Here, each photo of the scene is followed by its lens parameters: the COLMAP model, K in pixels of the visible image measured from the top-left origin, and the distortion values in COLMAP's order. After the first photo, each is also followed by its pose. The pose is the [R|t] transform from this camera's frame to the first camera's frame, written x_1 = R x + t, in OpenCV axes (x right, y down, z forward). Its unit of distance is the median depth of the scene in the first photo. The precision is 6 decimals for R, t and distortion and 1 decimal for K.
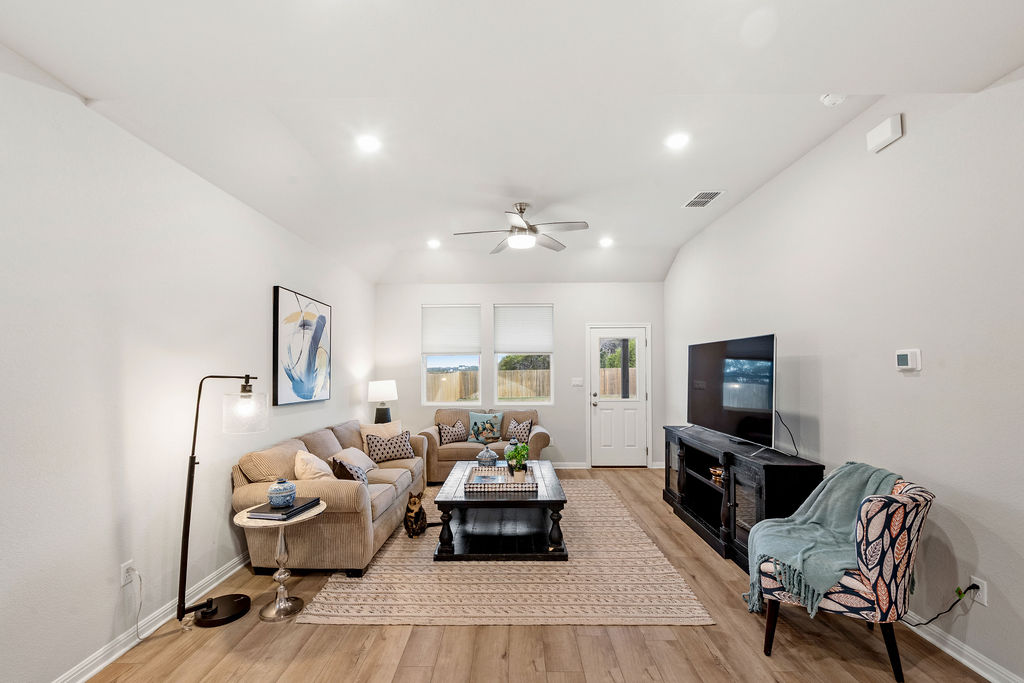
lens RADIAL K [[411.2, 0, 506.1], [0, 411.2, 363.7], [0, 0, 1]] dist [-0.009791, -0.002169]
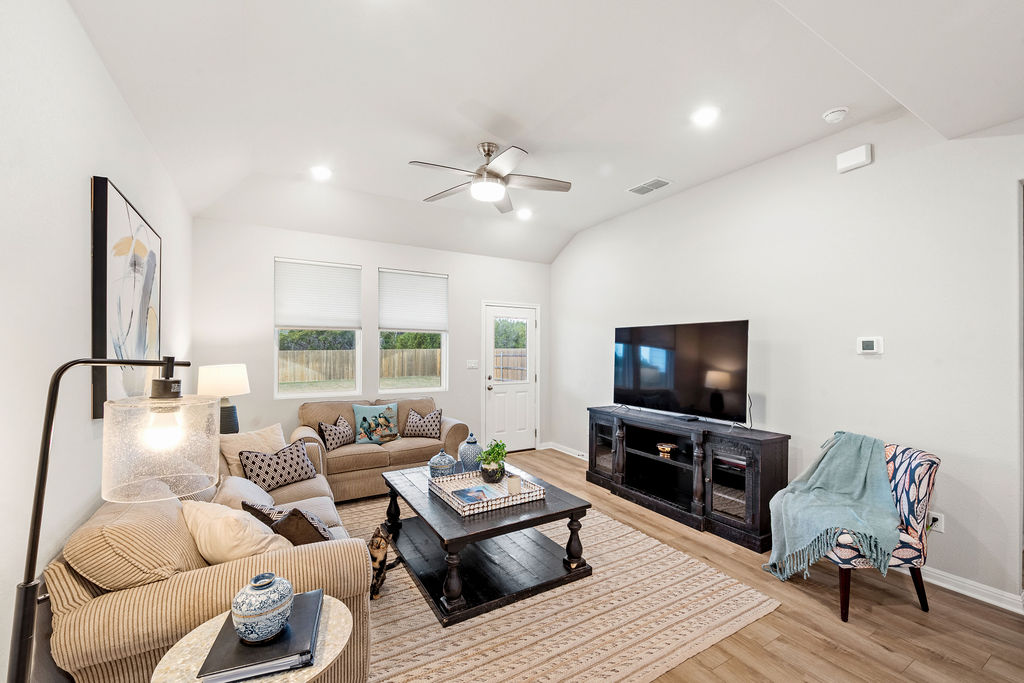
lens RADIAL K [[411.2, 0, 515.9], [0, 411.2, 351.8], [0, 0, 1]] dist [-0.009791, -0.002169]
pose [[0.859412, 0.007175, 0.511234, -0.351837], [-0.015983, 0.999790, 0.012838, 0.006987], [-0.511034, -0.019204, 0.859346, 0.295455]]
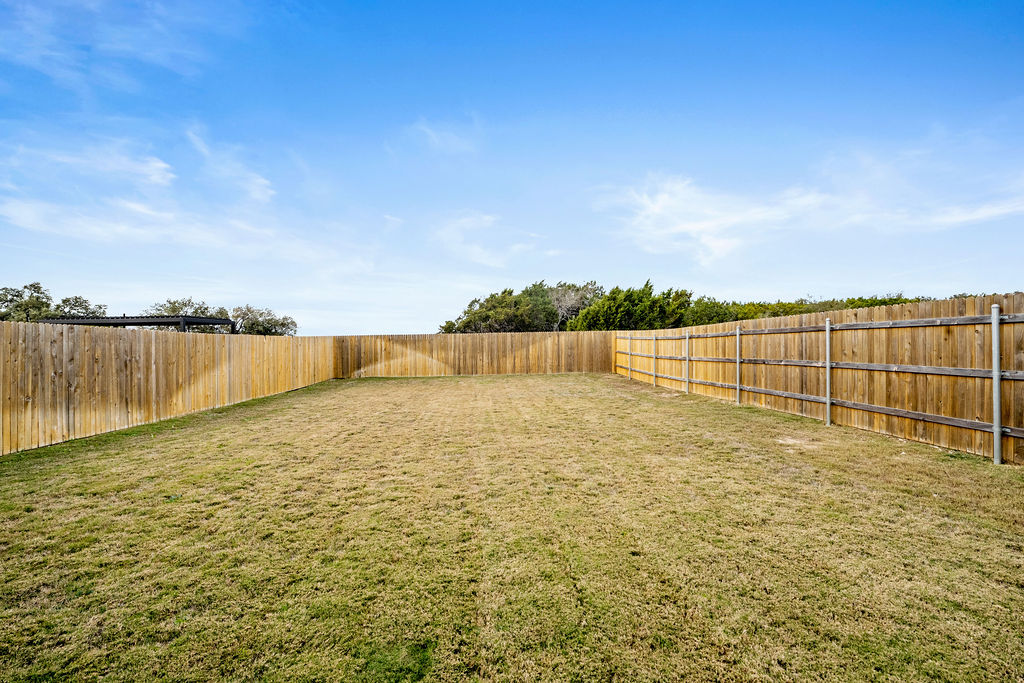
lens RADIAL K [[411.2, 0, 509.4], [0, 411.2, 343.9], [0, 0, 1]] dist [-0.009791, -0.002169]
pose [[0.998732, 0.003497, 0.050213, 1.596637], [-0.004145, 0.999909, 0.012809, 0.278258], [-0.050164, -0.013001, 0.998656, 4.419360]]
